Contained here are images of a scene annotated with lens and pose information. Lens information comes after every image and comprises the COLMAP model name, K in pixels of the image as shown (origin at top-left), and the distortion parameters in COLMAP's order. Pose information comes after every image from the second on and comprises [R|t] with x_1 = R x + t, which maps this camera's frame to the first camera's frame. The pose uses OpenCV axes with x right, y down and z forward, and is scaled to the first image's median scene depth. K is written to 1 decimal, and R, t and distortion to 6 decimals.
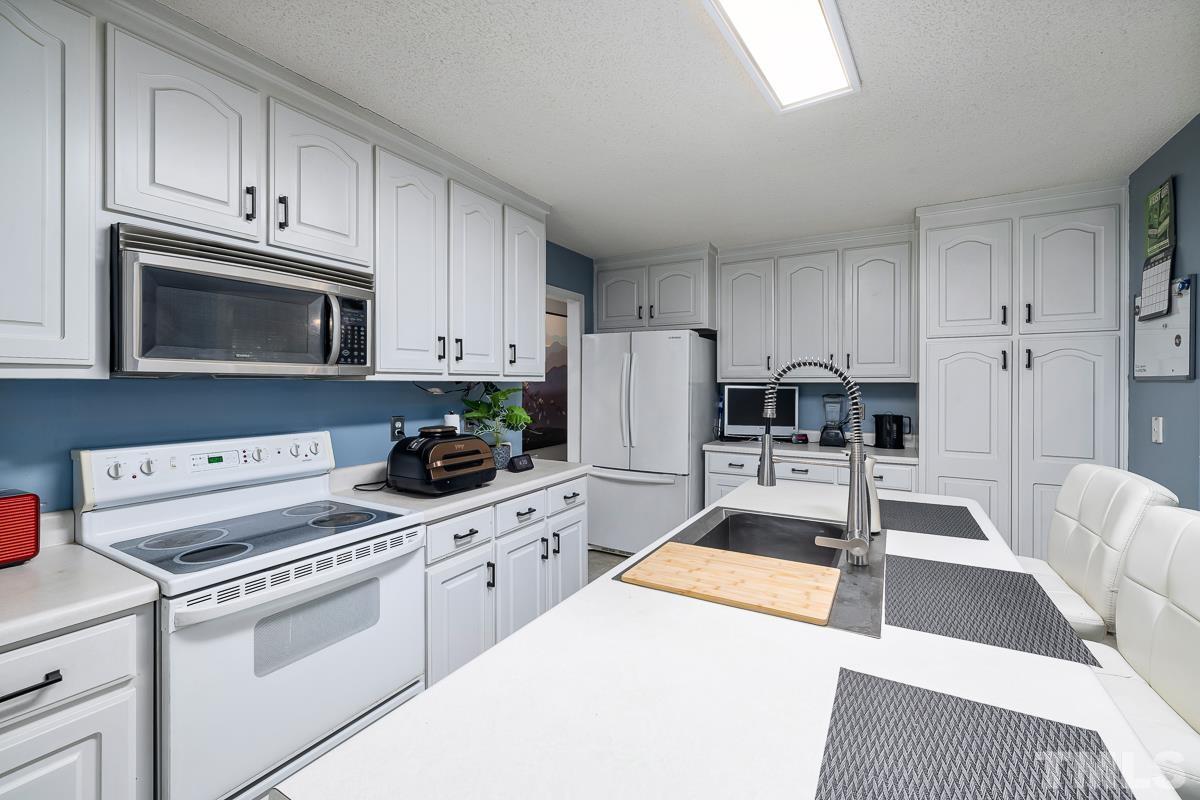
lens RADIAL K [[503.5, 0, 594.6], [0, 503.5, 387.3], [0, 0, 1]] dist [-0.003107, -0.000527]
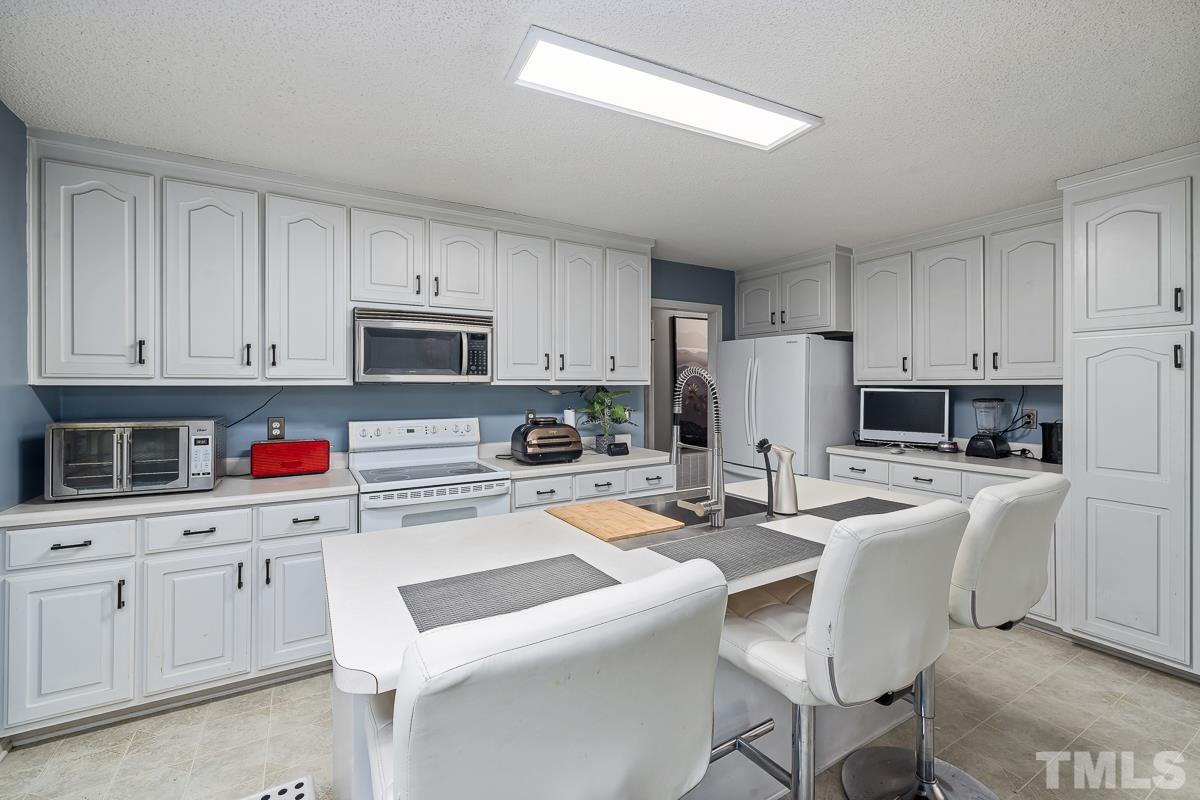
lens RADIAL K [[503.5, 0, 594.6], [0, 503.5, 387.3], [0, 0, 1]] dist [-0.003107, -0.000527]
pose [[0.874874, -0.000464, -0.484351, 0.481862], [-0.001750, 0.999990, -0.004120, -0.000953], [0.484348, 0.004452, 0.874864, -0.163353]]
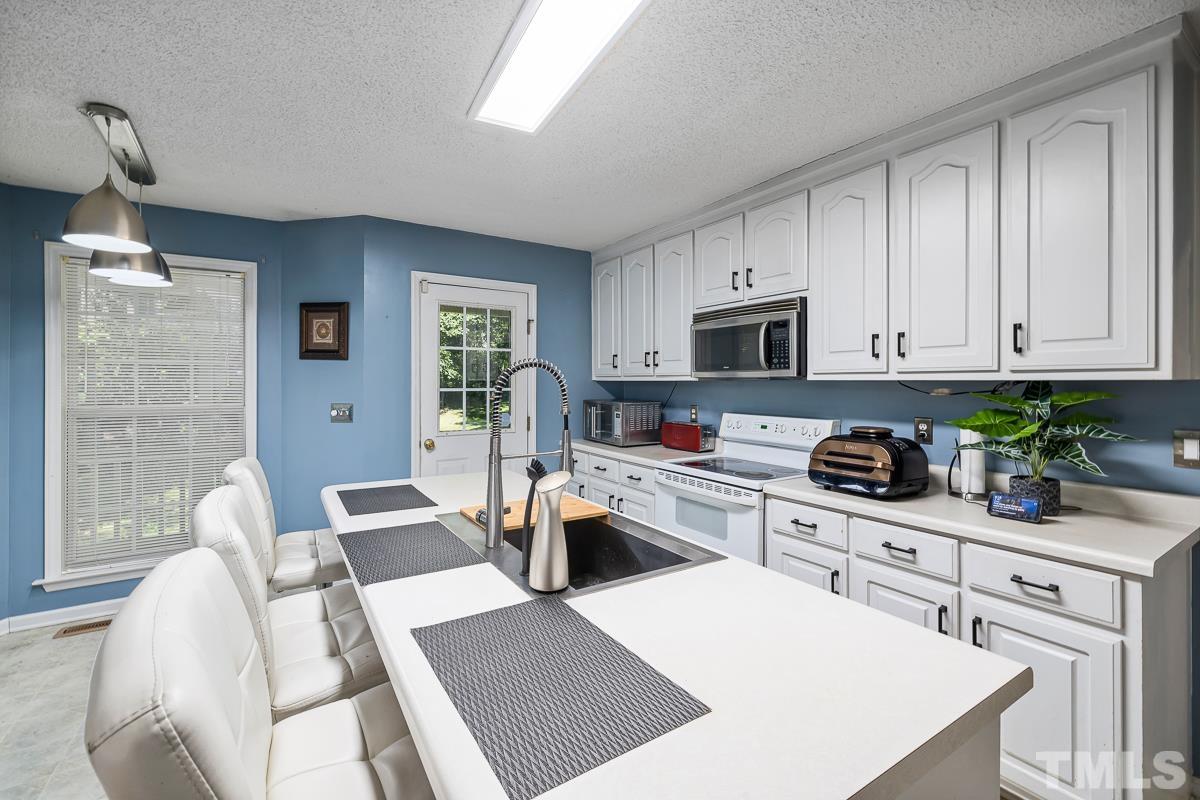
lens RADIAL K [[503.5, 0, 594.6], [0, 503.5, 387.3], [0, 0, 1]] dist [-0.003107, -0.000527]
pose [[-0.449464, 0.009780, -0.893245, 0.771631], [-0.006488, 0.999878, 0.014212, -0.009133], [0.893275, 0.012183, -0.449346, 0.927705]]
